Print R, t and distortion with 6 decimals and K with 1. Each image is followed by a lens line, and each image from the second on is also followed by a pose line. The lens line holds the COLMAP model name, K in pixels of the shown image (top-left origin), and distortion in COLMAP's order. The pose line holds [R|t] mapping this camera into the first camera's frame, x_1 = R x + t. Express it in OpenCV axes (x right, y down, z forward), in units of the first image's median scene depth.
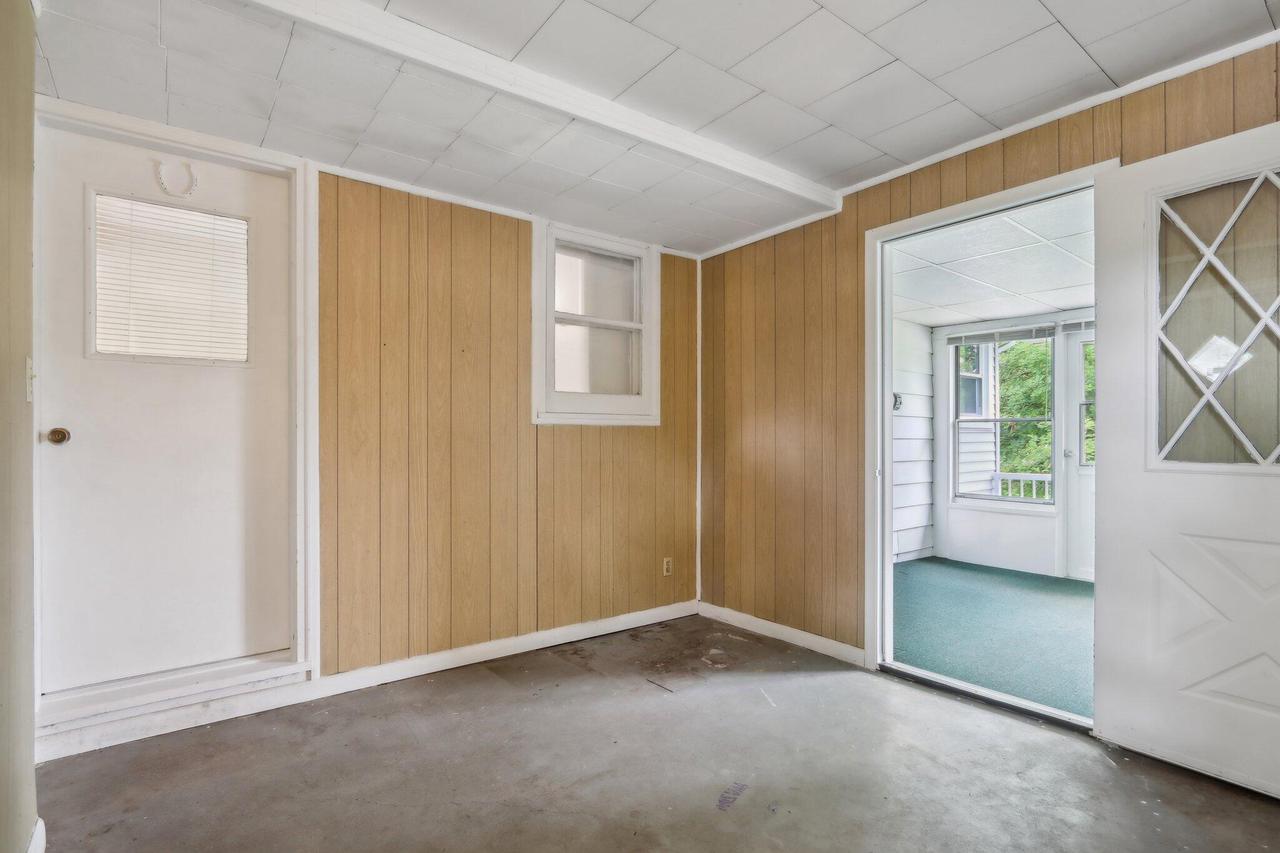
lens RADIAL K [[633.9, 0, 640.8], [0, 633.9, 438.8], [0, 0, 1]] dist [-0.015413, 0.001553]
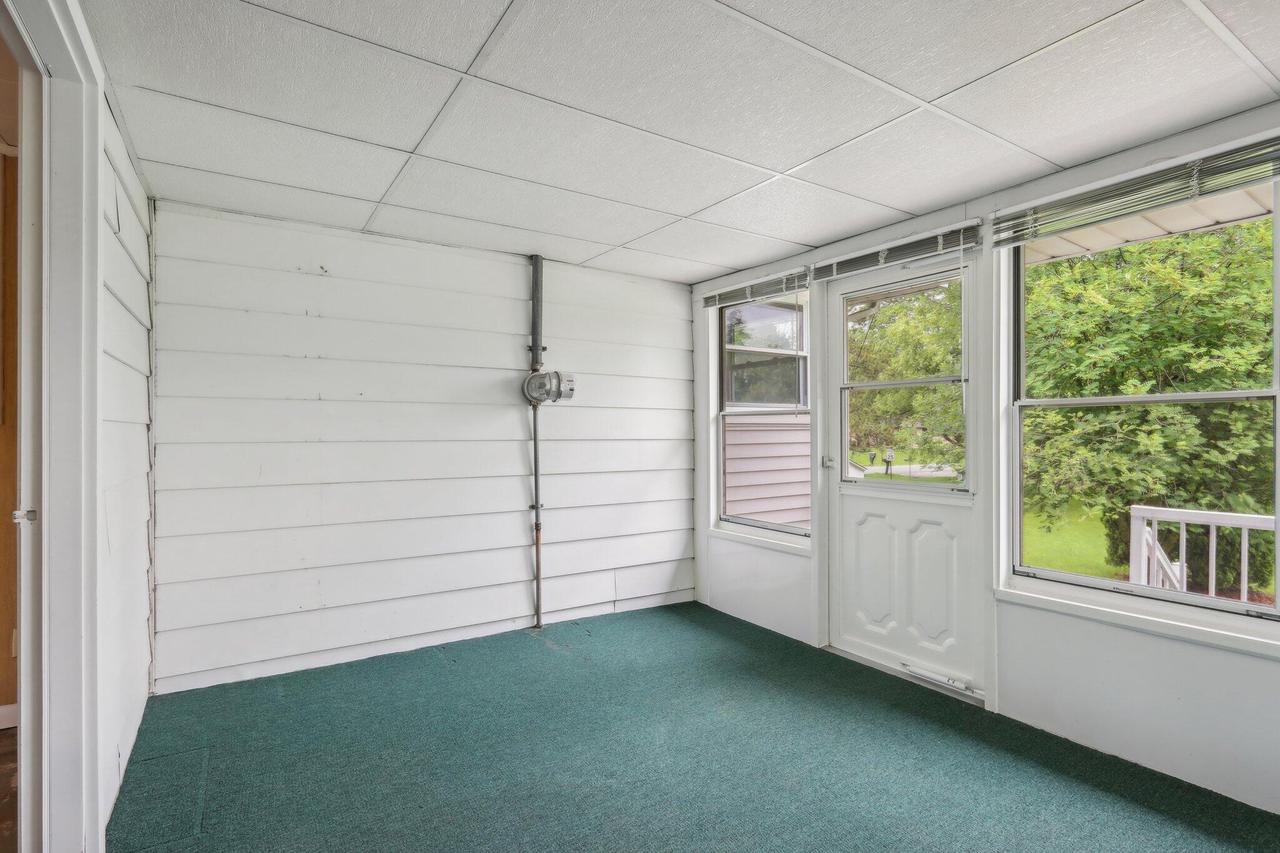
lens RADIAL K [[633.9, 0, 635.0], [0, 633.9, 433.8], [0, 0, 1]] dist [-0.015413, 0.001553]
pose [[0.995555, -0.000813, -0.094180, 0.471531], [0.001009, 0.999997, 0.002037, -0.007457], [0.094178, -0.002123, 0.995553, 0.274745]]
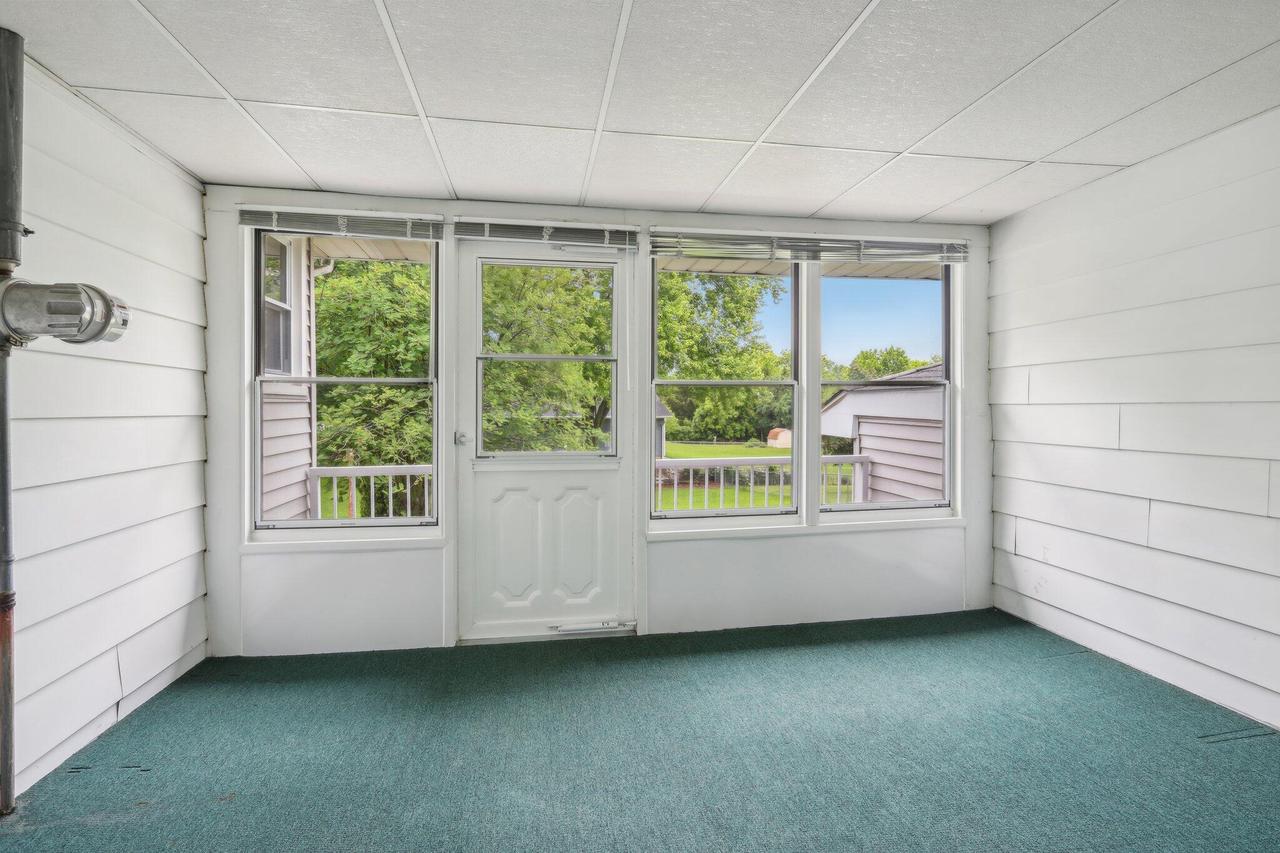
lens RADIAL K [[633.9, 0, 655.7], [0, 633.9, 408.8], [0, 0, 1]] dist [-0.015413, 0.001553]
pose [[0.463632, -0.002743, 0.886024, 0.199876], [0.000762, 0.999996, 0.002697, -0.005913], [-0.886028, -0.000575, 0.463632, 0.482218]]
